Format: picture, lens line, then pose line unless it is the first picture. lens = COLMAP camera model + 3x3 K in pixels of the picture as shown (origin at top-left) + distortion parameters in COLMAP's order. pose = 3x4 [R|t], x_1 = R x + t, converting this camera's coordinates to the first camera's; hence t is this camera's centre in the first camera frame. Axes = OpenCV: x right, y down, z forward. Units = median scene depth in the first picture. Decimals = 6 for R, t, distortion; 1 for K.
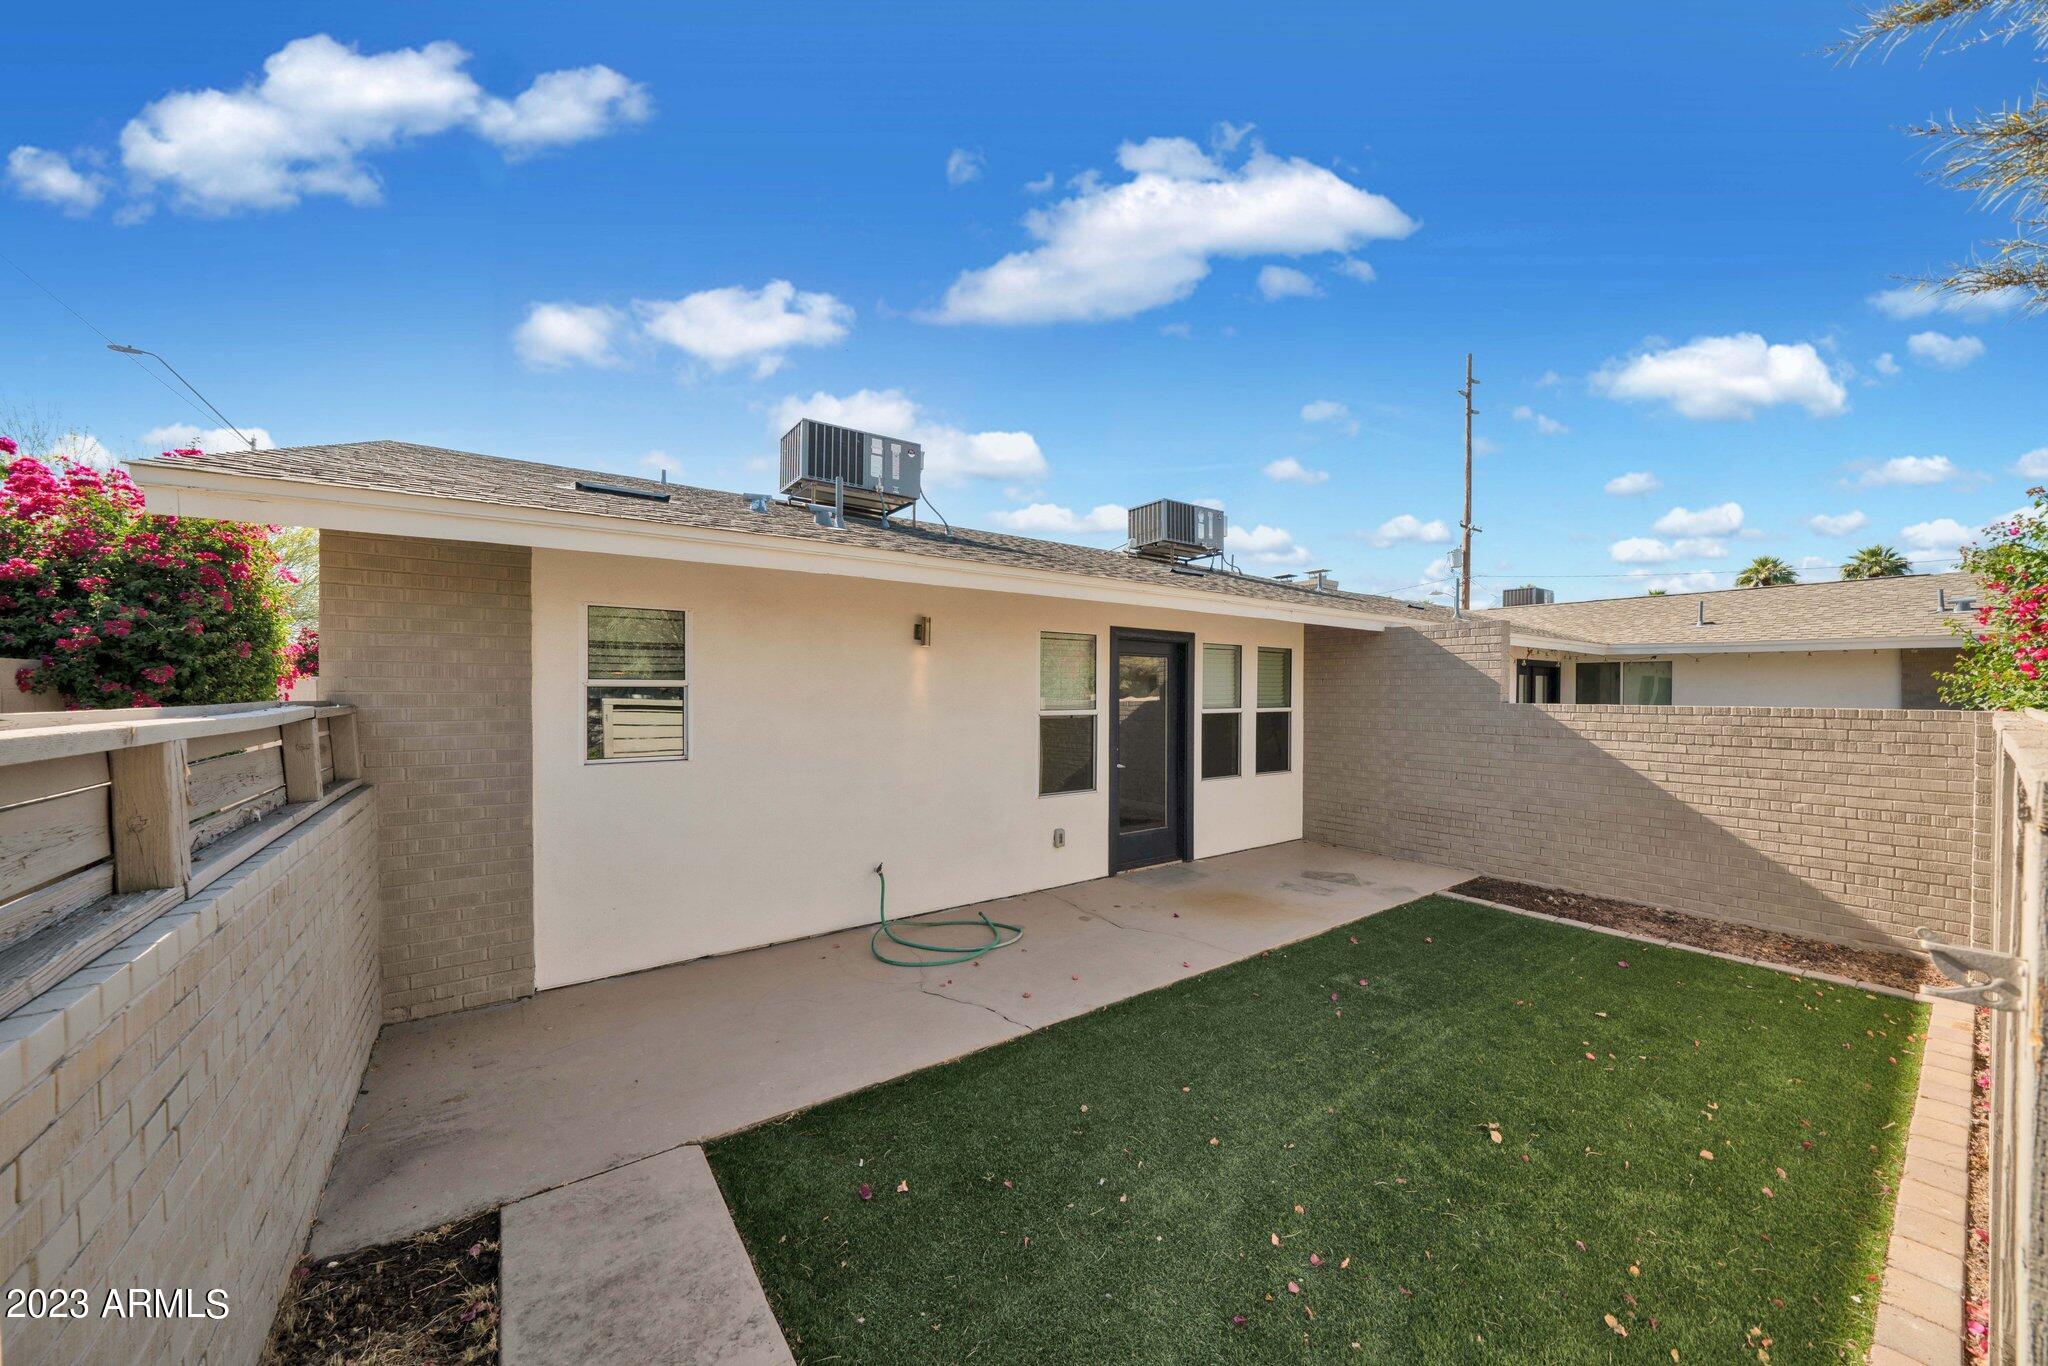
lens RADIAL K [[738.1, 0, 1012.9], [0, 738.1, 696.1], [0, 0, 1]] dist [-0.000906, -0.000007]
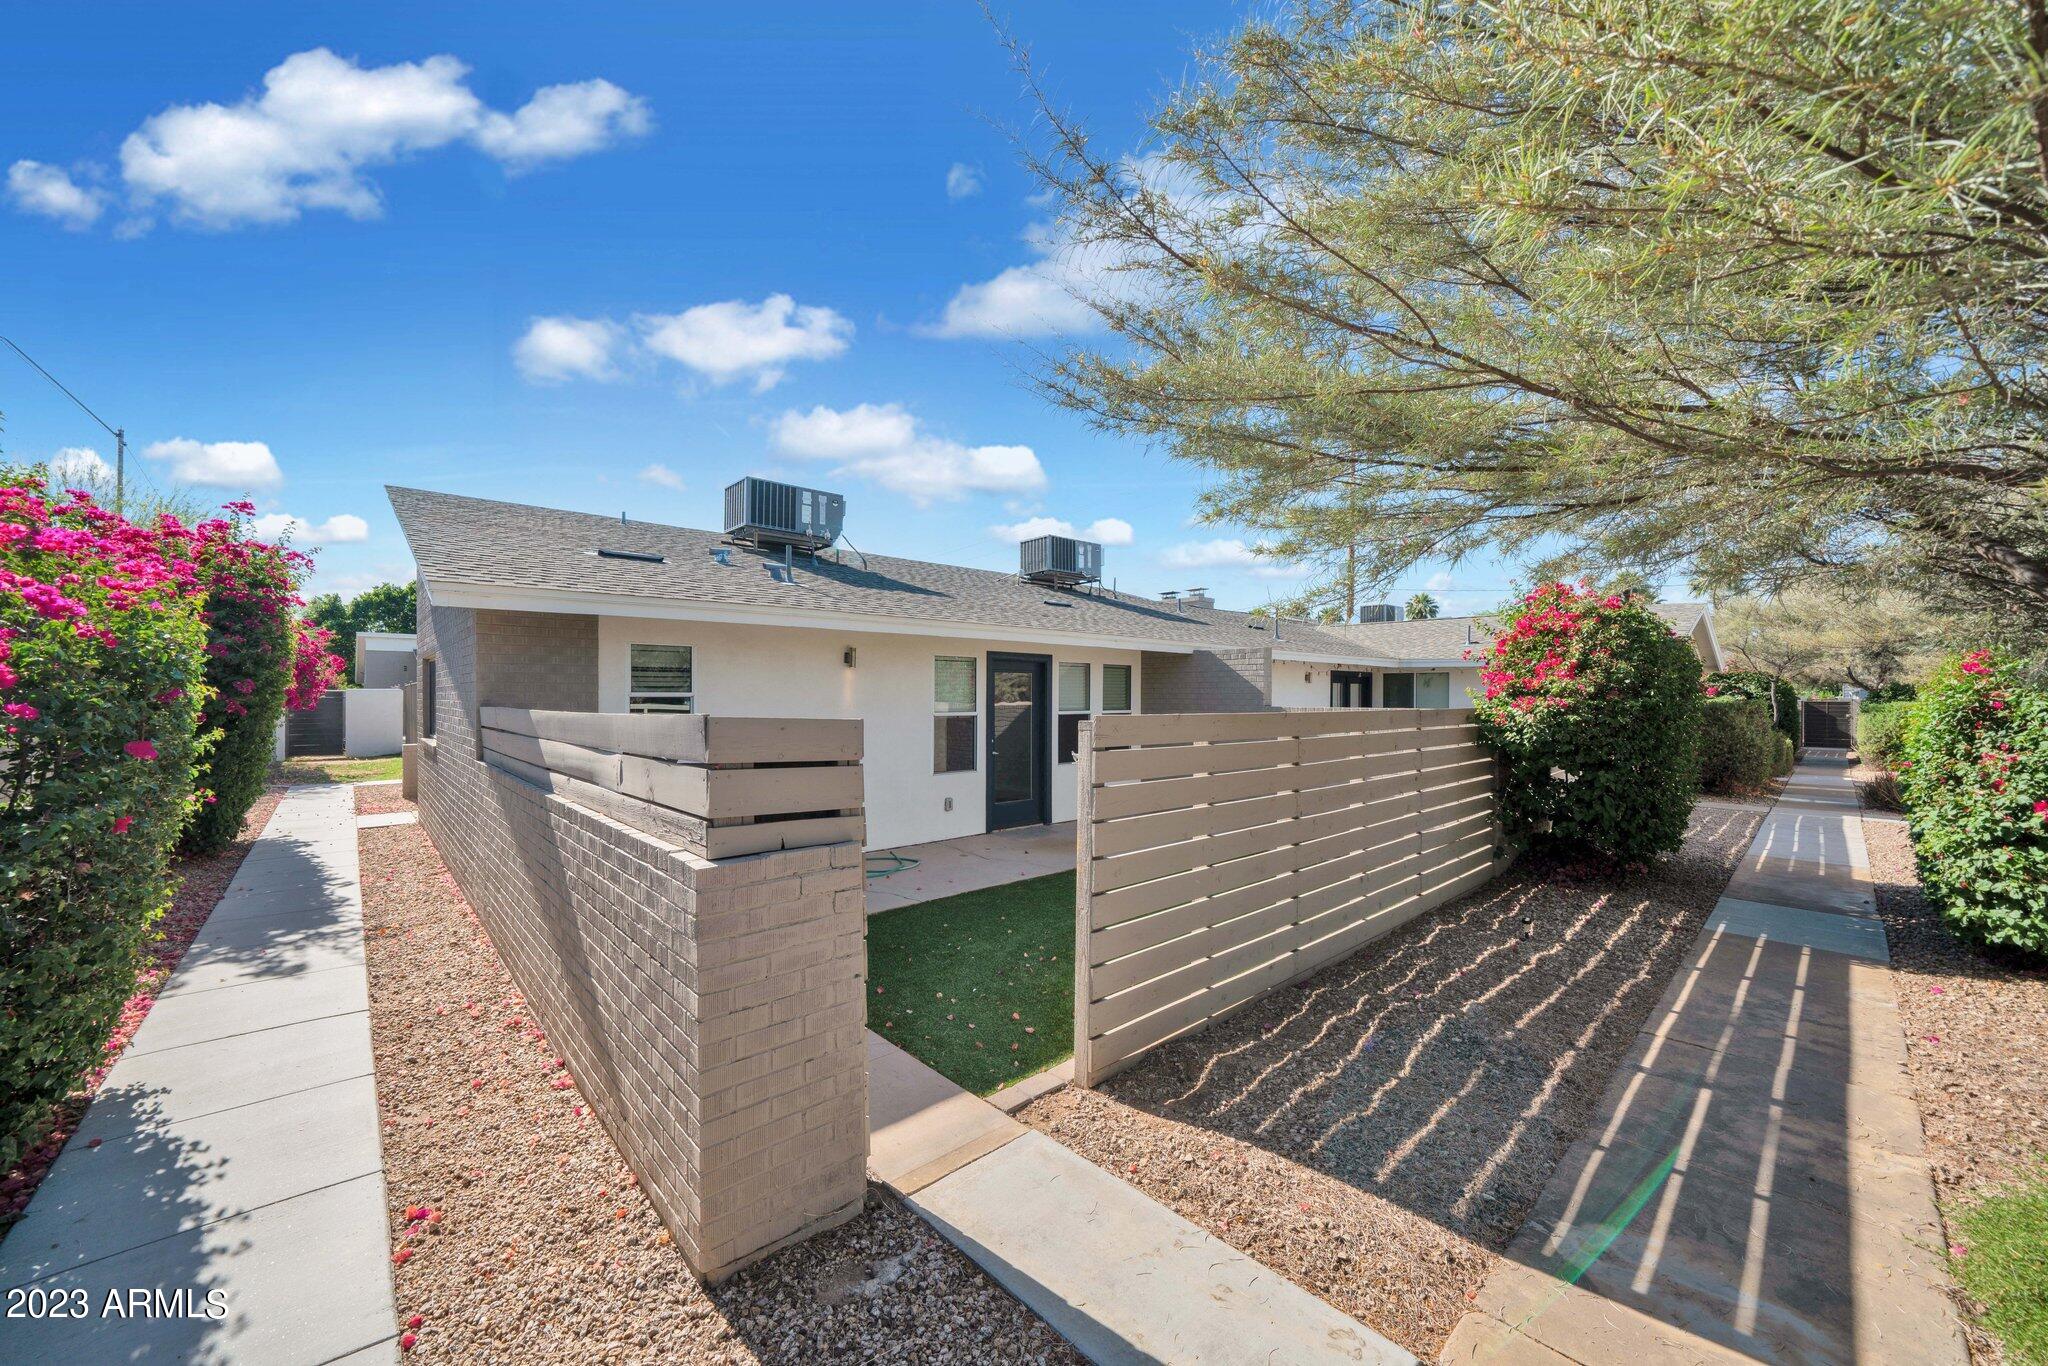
lens RADIAL K [[773.8, 0, 1017.5], [0, 773.8, 699.9], [0, 0, 1]] dist [-0.012532, 0.000477]
pose [[0.993777, -0.000964, 0.111382, 0.027299], [0.000922, 0.999999, 0.000426, -0.003910], [-0.111382, -0.000321, 0.993778, -0.426698]]
